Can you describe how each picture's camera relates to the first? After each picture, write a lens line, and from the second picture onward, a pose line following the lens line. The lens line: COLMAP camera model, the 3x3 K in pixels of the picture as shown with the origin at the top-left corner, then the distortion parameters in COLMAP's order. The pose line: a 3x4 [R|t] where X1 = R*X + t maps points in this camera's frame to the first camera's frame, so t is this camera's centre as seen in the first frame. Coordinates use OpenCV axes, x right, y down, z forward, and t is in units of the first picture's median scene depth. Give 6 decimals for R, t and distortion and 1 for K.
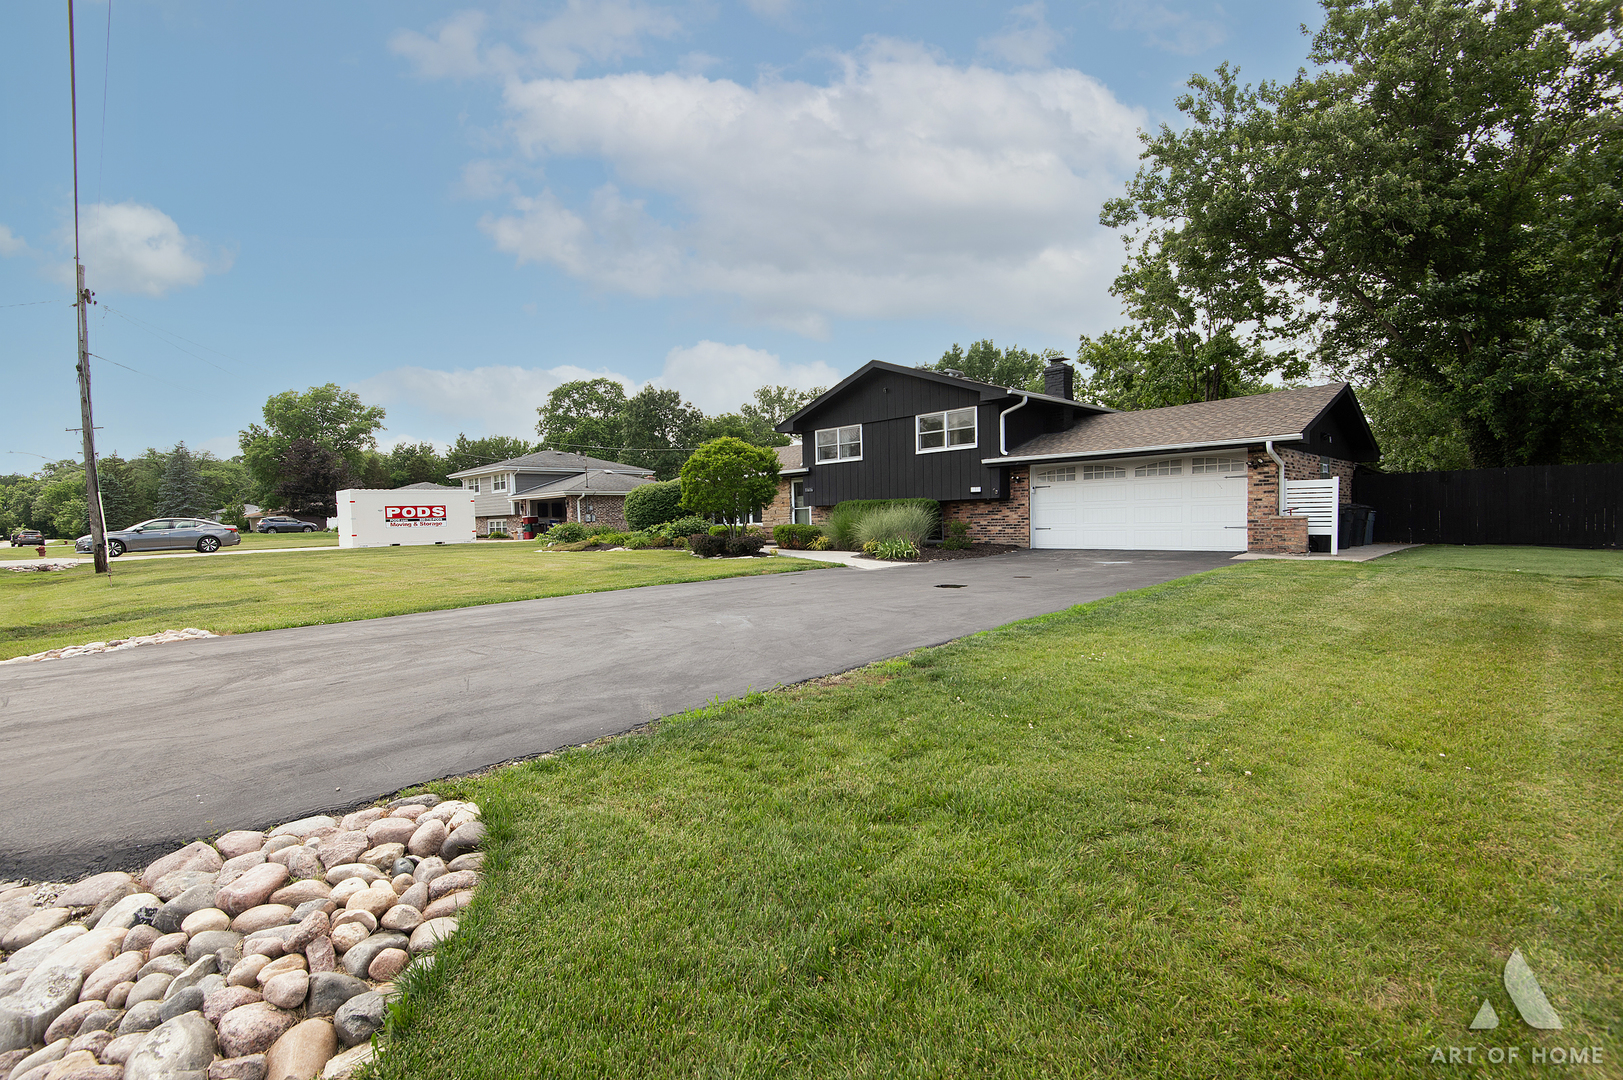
lens RADIAL K [[733.0, 0, 803.7], [0, 733.0, 542.1], [0, 0, 1]] dist [0.034613, -0.019415]
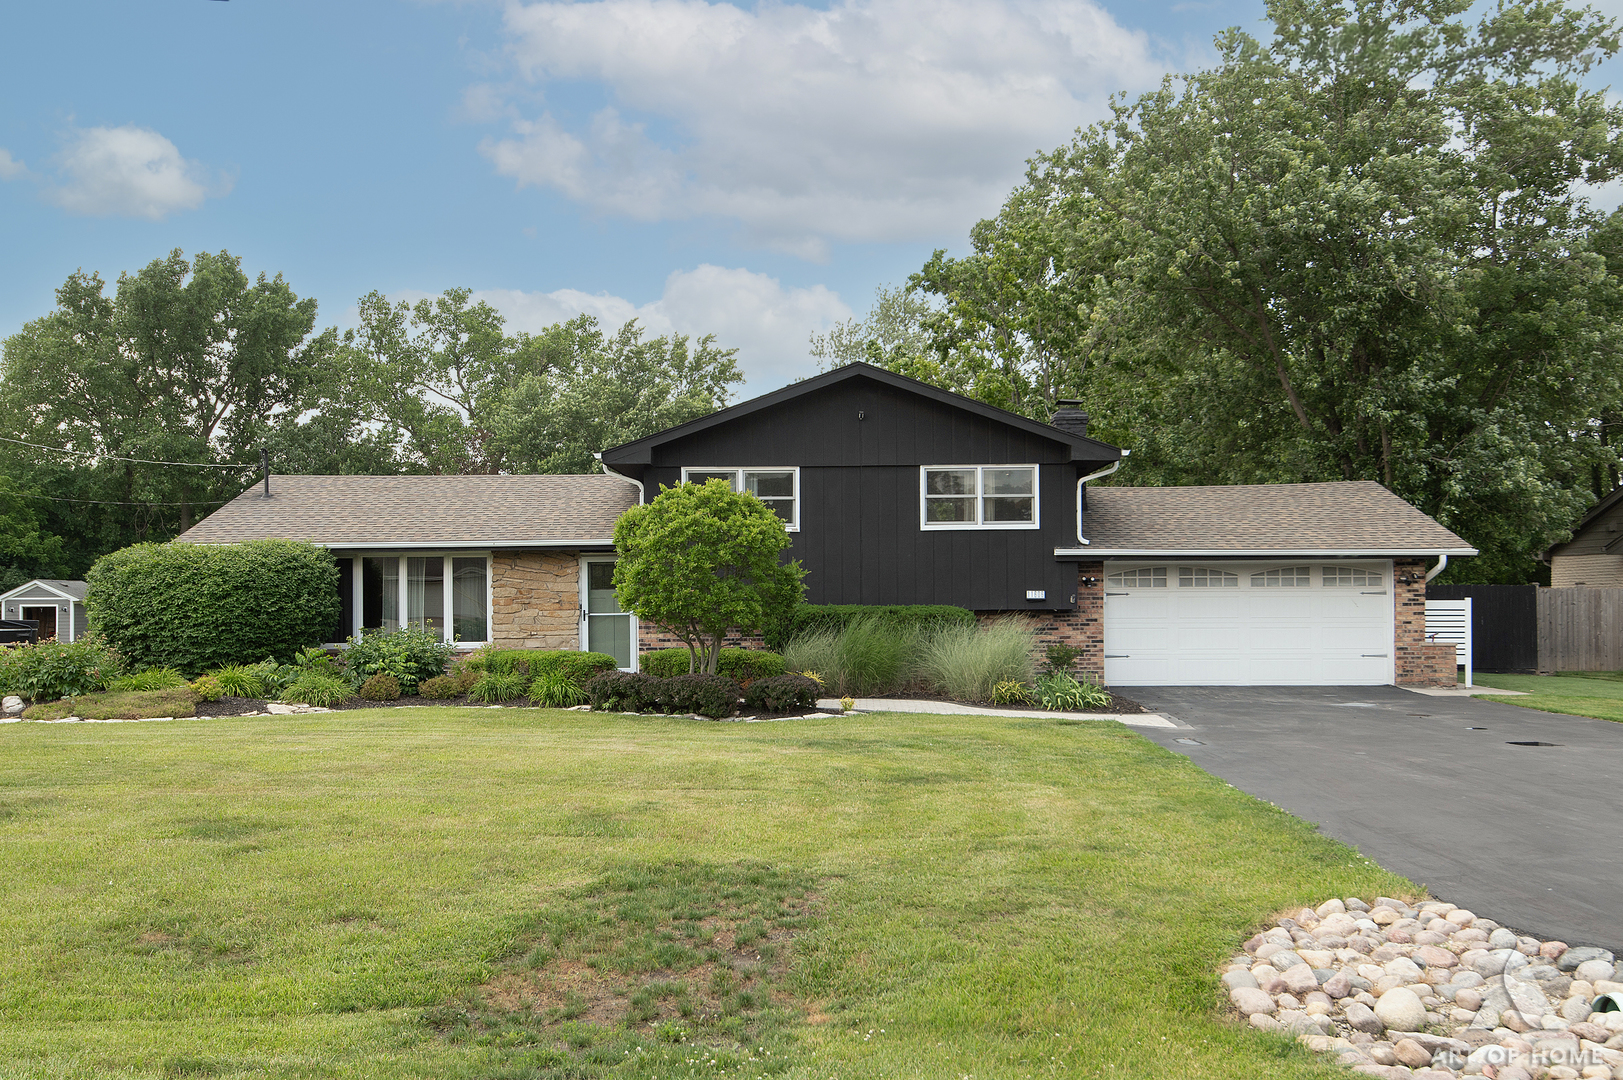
lens RADIAL K [[1427.9, 0, 811.5], [0, 1427.9, 540.0], [0, 0, 1]] dist [0.003347, -0.003183]
pose [[0.709482, 0.047560, 0.703117, -0.787199], [0.009529, 0.996981, -0.077053, -0.026230], [-0.704660, 0.061368, 0.706887, 0.270406]]
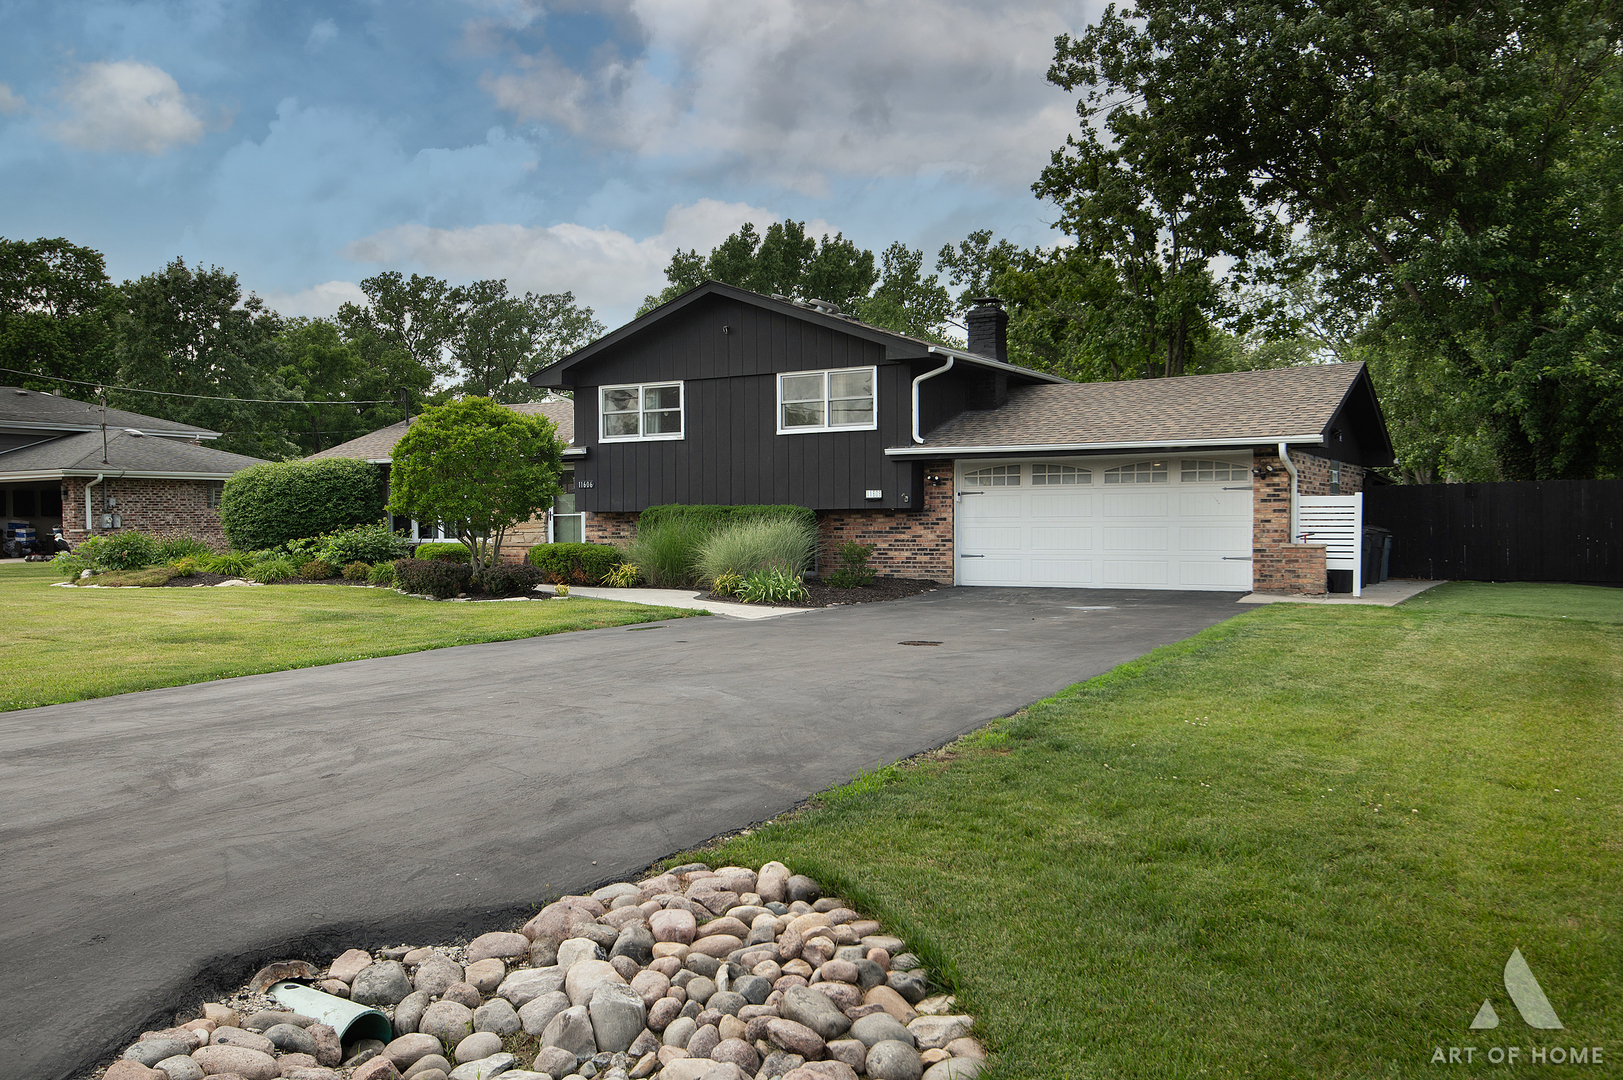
lens RADIAL K [[1332.5, 0, 811.5], [0, 1332.5, 540.0], [0, 0, 1]] dist [0.023776, -0.012933]
pose [[0.962436, 0.012781, 0.271208, -0.138921], [-0.007347, 0.999752, -0.021043, -0.006230], [-0.271410, 0.018260, 0.962291, -0.114755]]
